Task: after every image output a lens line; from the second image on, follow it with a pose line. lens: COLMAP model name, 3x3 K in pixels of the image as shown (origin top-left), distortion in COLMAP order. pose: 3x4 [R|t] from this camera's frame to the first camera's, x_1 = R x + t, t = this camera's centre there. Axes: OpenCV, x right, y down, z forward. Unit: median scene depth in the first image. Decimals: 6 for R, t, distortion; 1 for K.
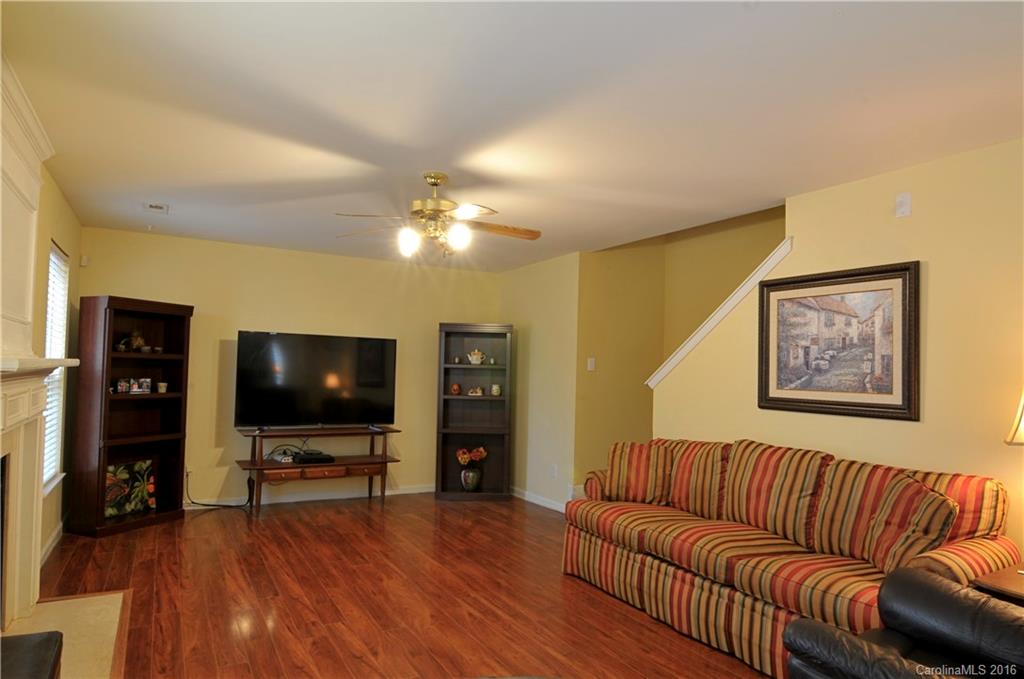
lens RADIAL K [[623.8, 0, 513.6], [0, 623.8, 352.4], [0, 0, 1]] dist [-0.006024, -0.002124]
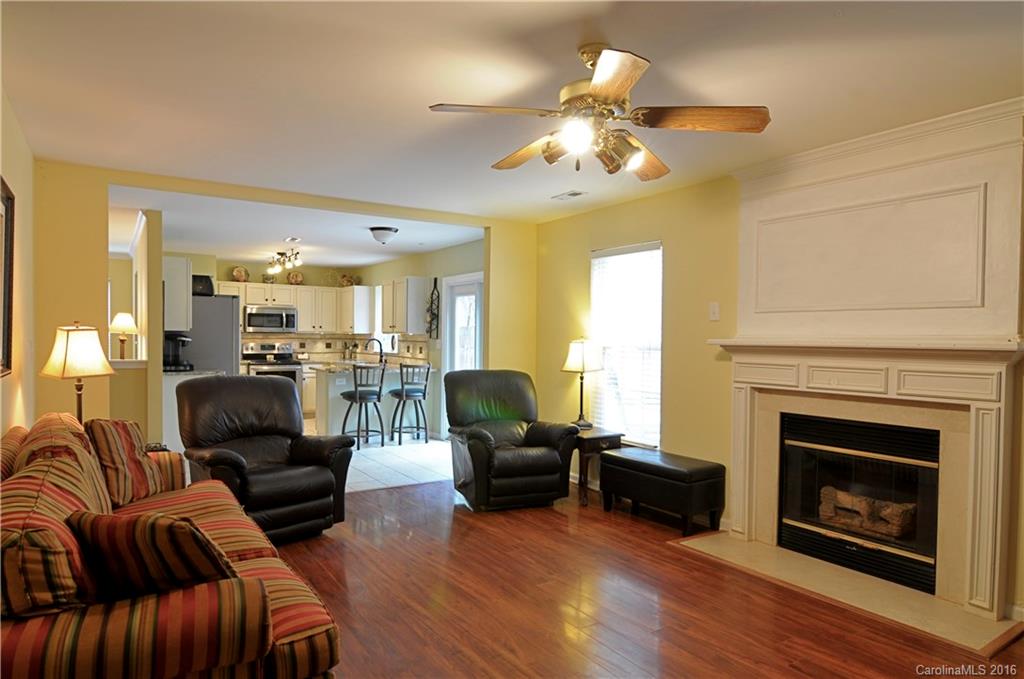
lens RADIAL K [[623.8, 0, 513.6], [0, 623.8, 352.4], [0, 0, 1]] dist [-0.006024, -0.002124]
pose [[-0.997523, -0.034987, -0.061024, -0.006821], [-0.034926, 0.999388, -0.002054, 0.031929], [0.061058, 0.000082, -0.998134, 1.148395]]
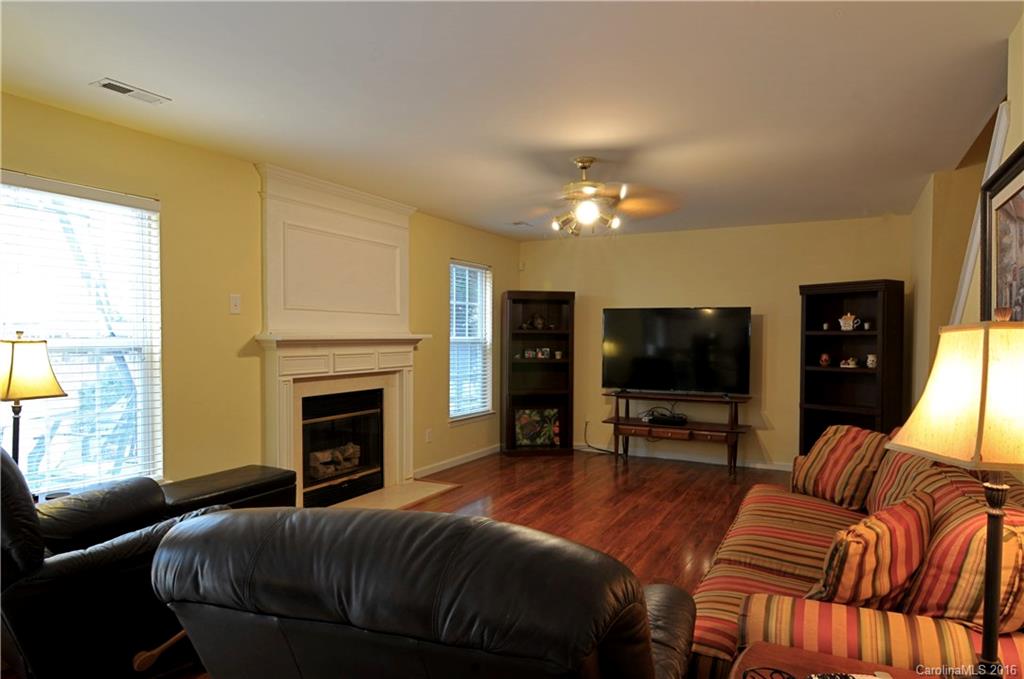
lens RADIAL K [[623.8, 0, 513.6], [0, 623.8, 352.4], [0, 0, 1]] dist [-0.006024, -0.002124]
pose [[0.545733, 0.000397, -0.837959, 0.497721], [0.031701, 0.999274, 0.021120, 0.020137], [0.837359, -0.038090, 0.545325, 0.195870]]
